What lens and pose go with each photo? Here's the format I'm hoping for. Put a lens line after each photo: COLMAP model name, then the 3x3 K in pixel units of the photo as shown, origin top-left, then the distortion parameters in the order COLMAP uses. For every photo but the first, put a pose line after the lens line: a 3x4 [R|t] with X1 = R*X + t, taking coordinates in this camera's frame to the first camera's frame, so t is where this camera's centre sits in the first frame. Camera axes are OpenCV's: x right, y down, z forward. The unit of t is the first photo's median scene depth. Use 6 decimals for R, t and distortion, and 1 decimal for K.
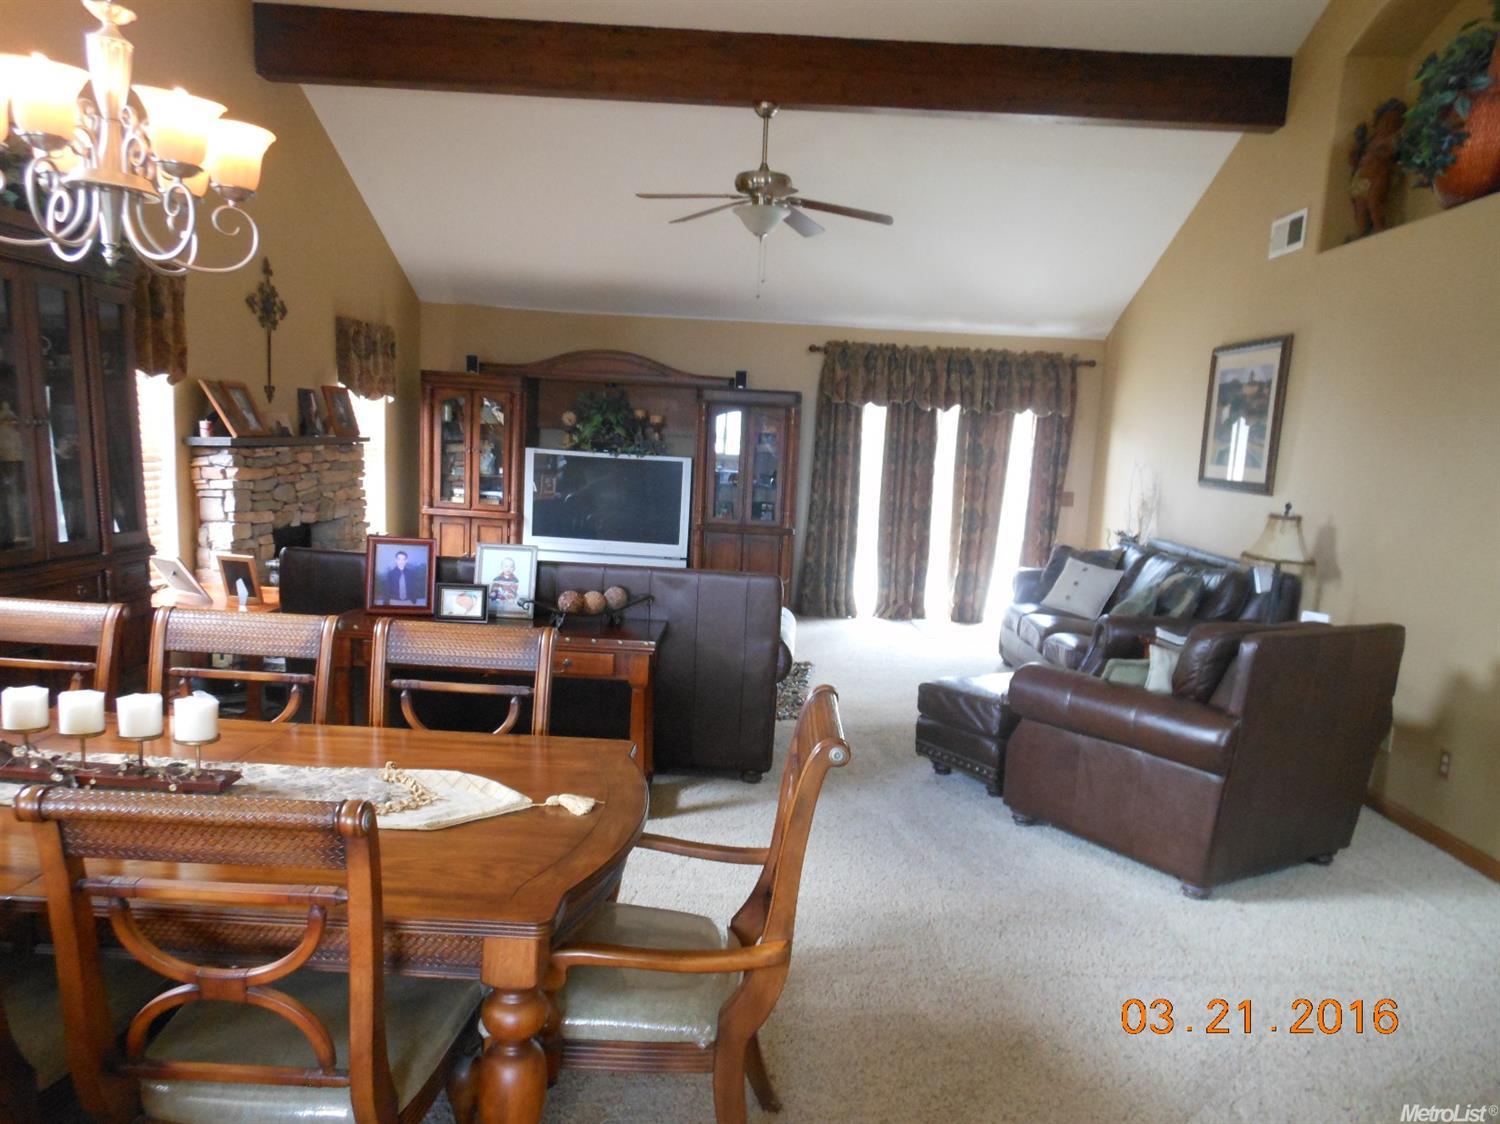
lens RADIAL K [[1105.7, 0, 755.3], [0, 1105.7, 617.8], [0, 0, 1]] dist [-0.029359, 0.053815]
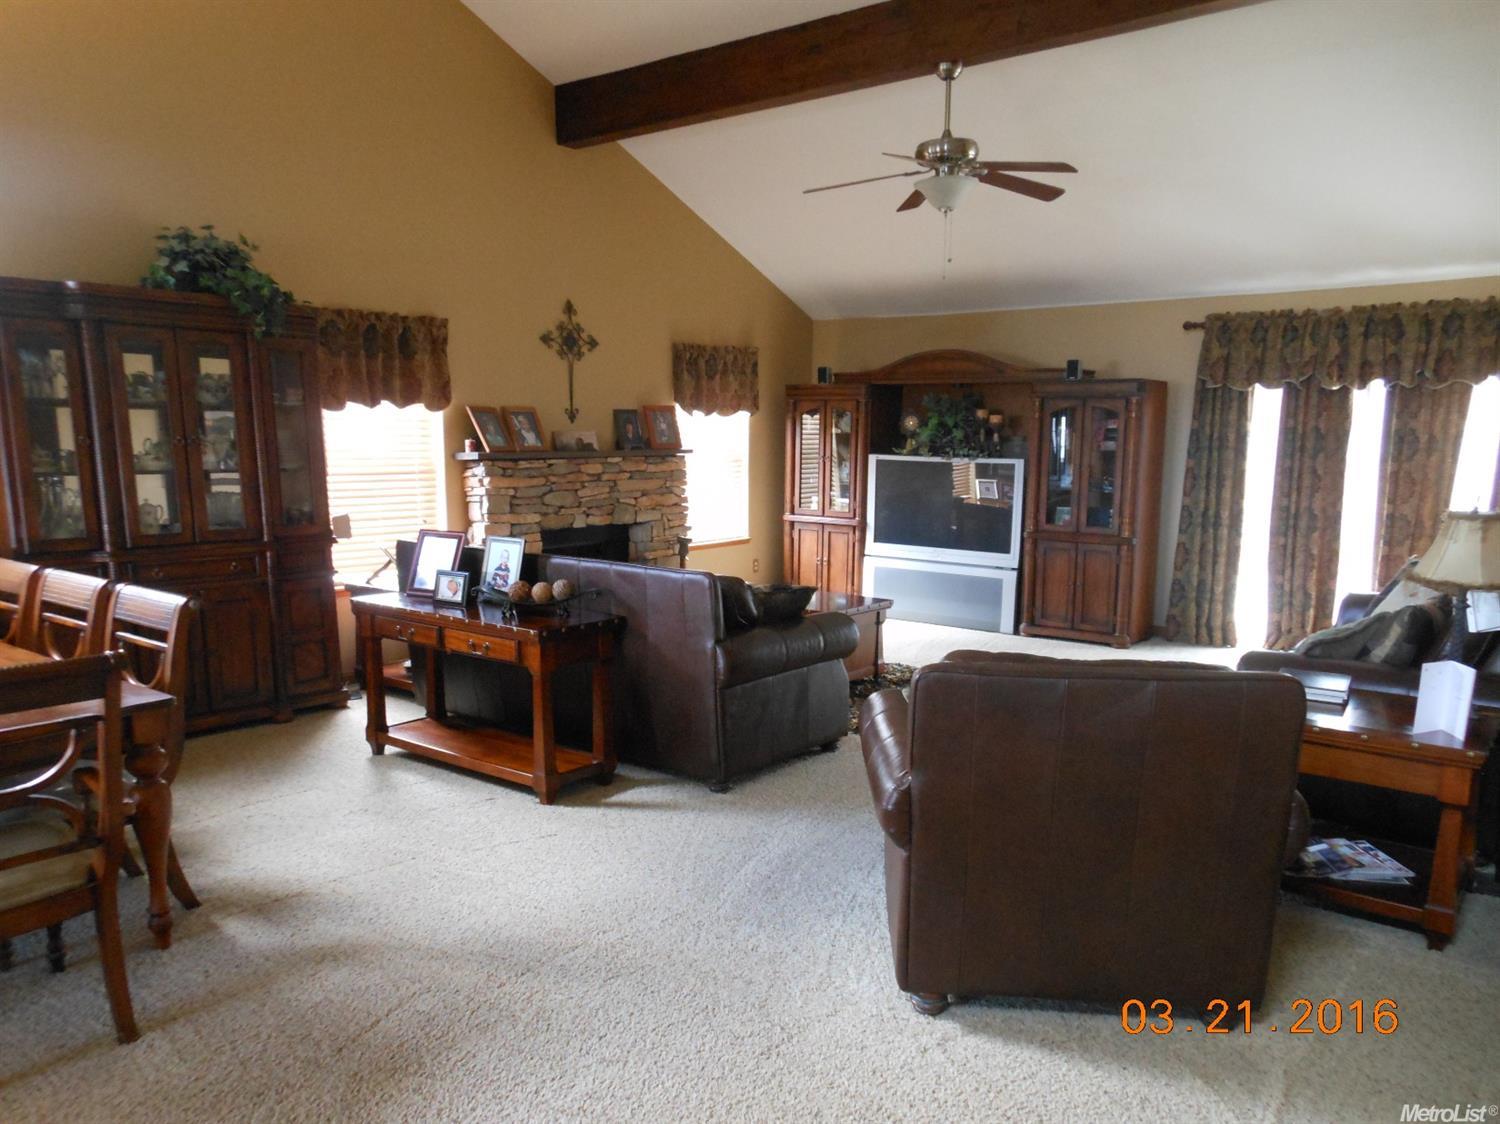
lens RADIAL K [[1105.7, 0, 755.3], [0, 1105.7, 617.8], [0, 0, 1]] dist [-0.029359, 0.053815]
pose [[0.794763, 0.052196, -0.604671, 0.325505], [-0.062153, 0.998057, 0.004460, -0.003740], [0.603729, 0.034037, 0.796463, 0.140355]]
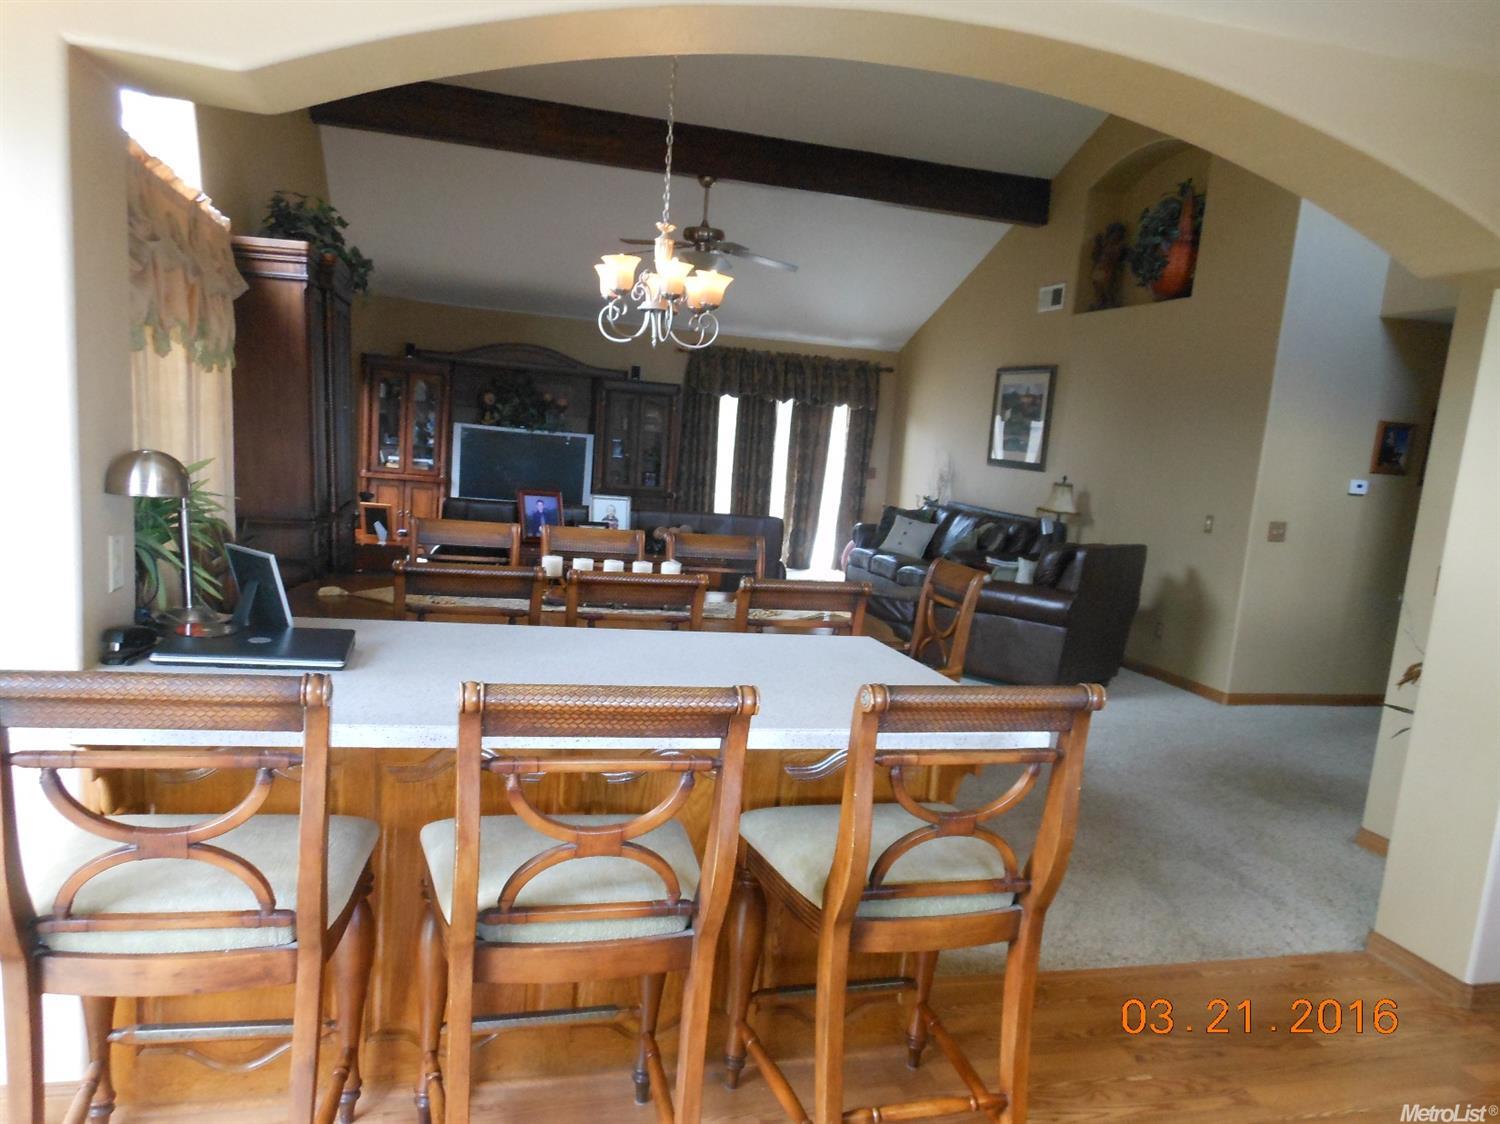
lens RADIAL K [[1105.7, 0, 755.3], [0, 1105.7, 617.8], [0, 0, 1]] dist [-0.029359, 0.053815]
pose [[0.961210, -0.020198, 0.275076, -0.226932], [0.013985, 0.999601, 0.024527, 0.031842], [-0.275462, -0.019729, 0.961110, -0.238021]]
